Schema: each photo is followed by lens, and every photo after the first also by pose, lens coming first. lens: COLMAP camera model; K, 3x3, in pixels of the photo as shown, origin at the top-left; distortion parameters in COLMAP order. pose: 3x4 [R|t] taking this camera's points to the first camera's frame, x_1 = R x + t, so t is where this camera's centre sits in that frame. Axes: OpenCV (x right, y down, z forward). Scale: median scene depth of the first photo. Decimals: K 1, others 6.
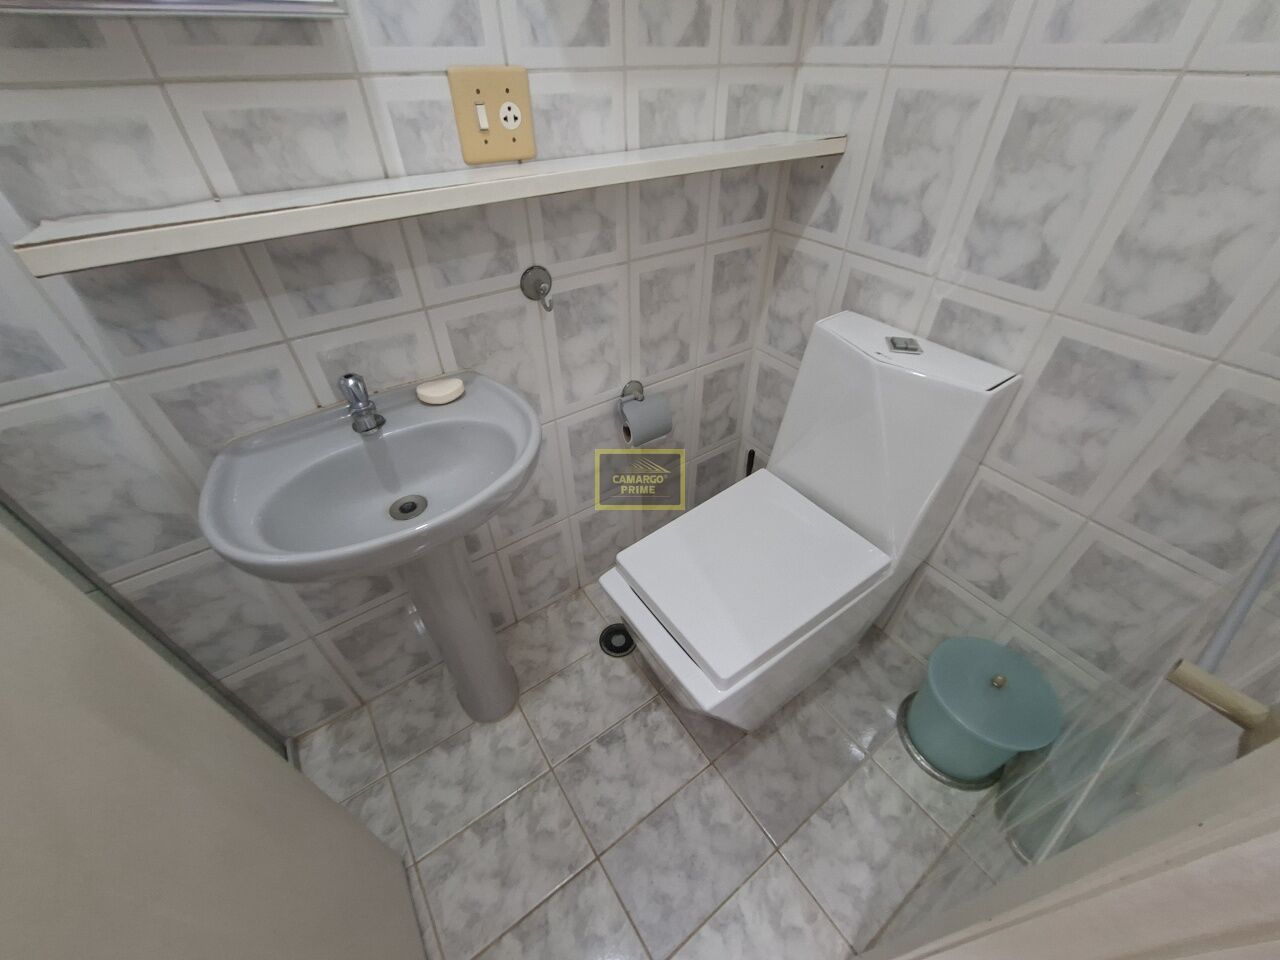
lens RADIAL K [[505.3, 0, 649.2], [0, 505.3, 483.3], [0, 0, 1]] dist [-0.002467, 0.000835]
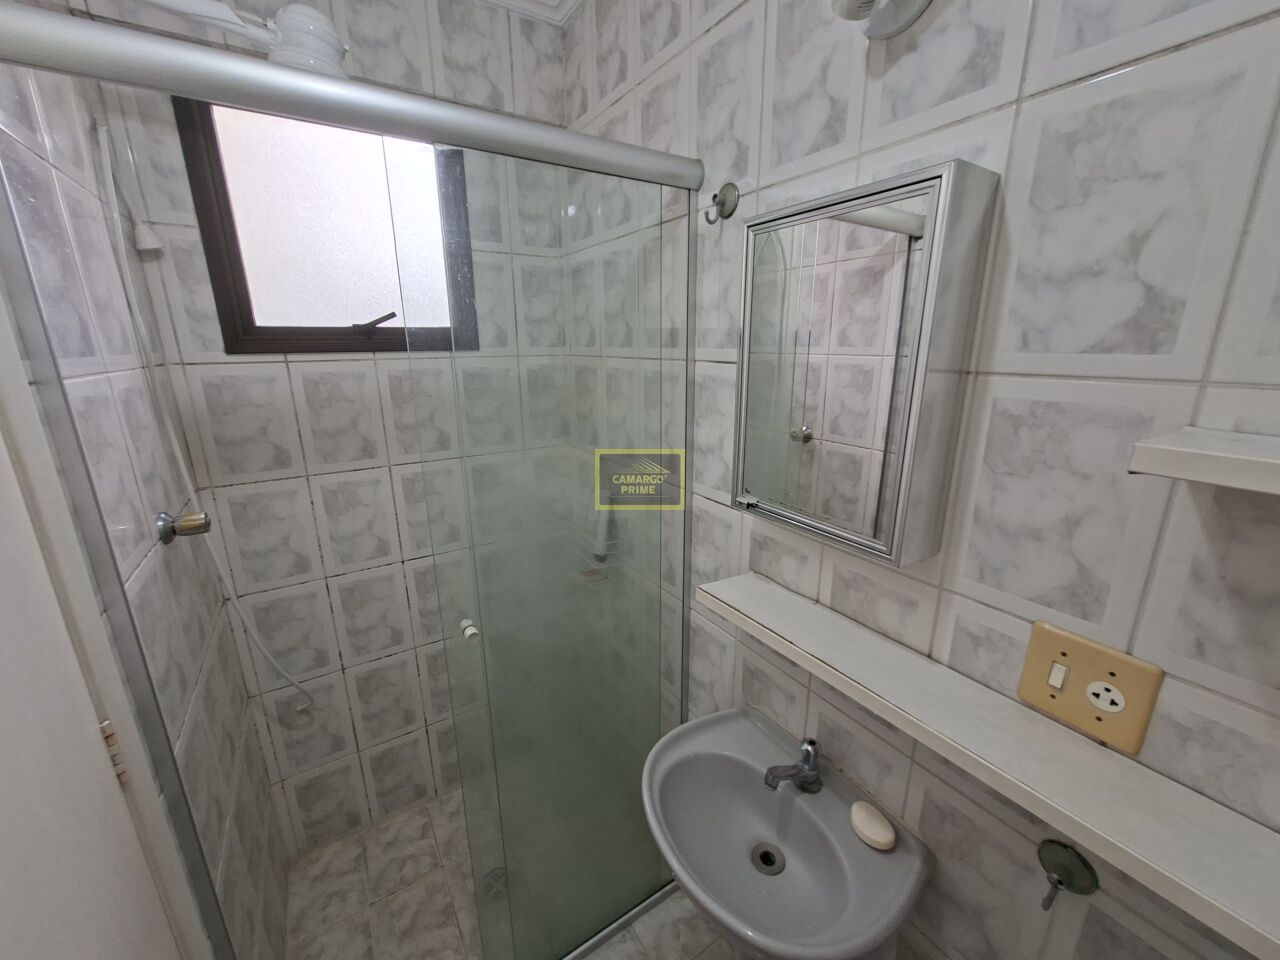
lens RADIAL K [[505.3, 0, 643.7], [0, 505.3, 478.6], [0, 0, 1]] dist [-0.002467, 0.000835]
pose [[-0.052780, 0.253168, -0.965981, 0.424184], [-0.652596, 0.723447, 0.225261, -0.698250], [0.755866, 0.642285, 0.127033, 0.168164]]
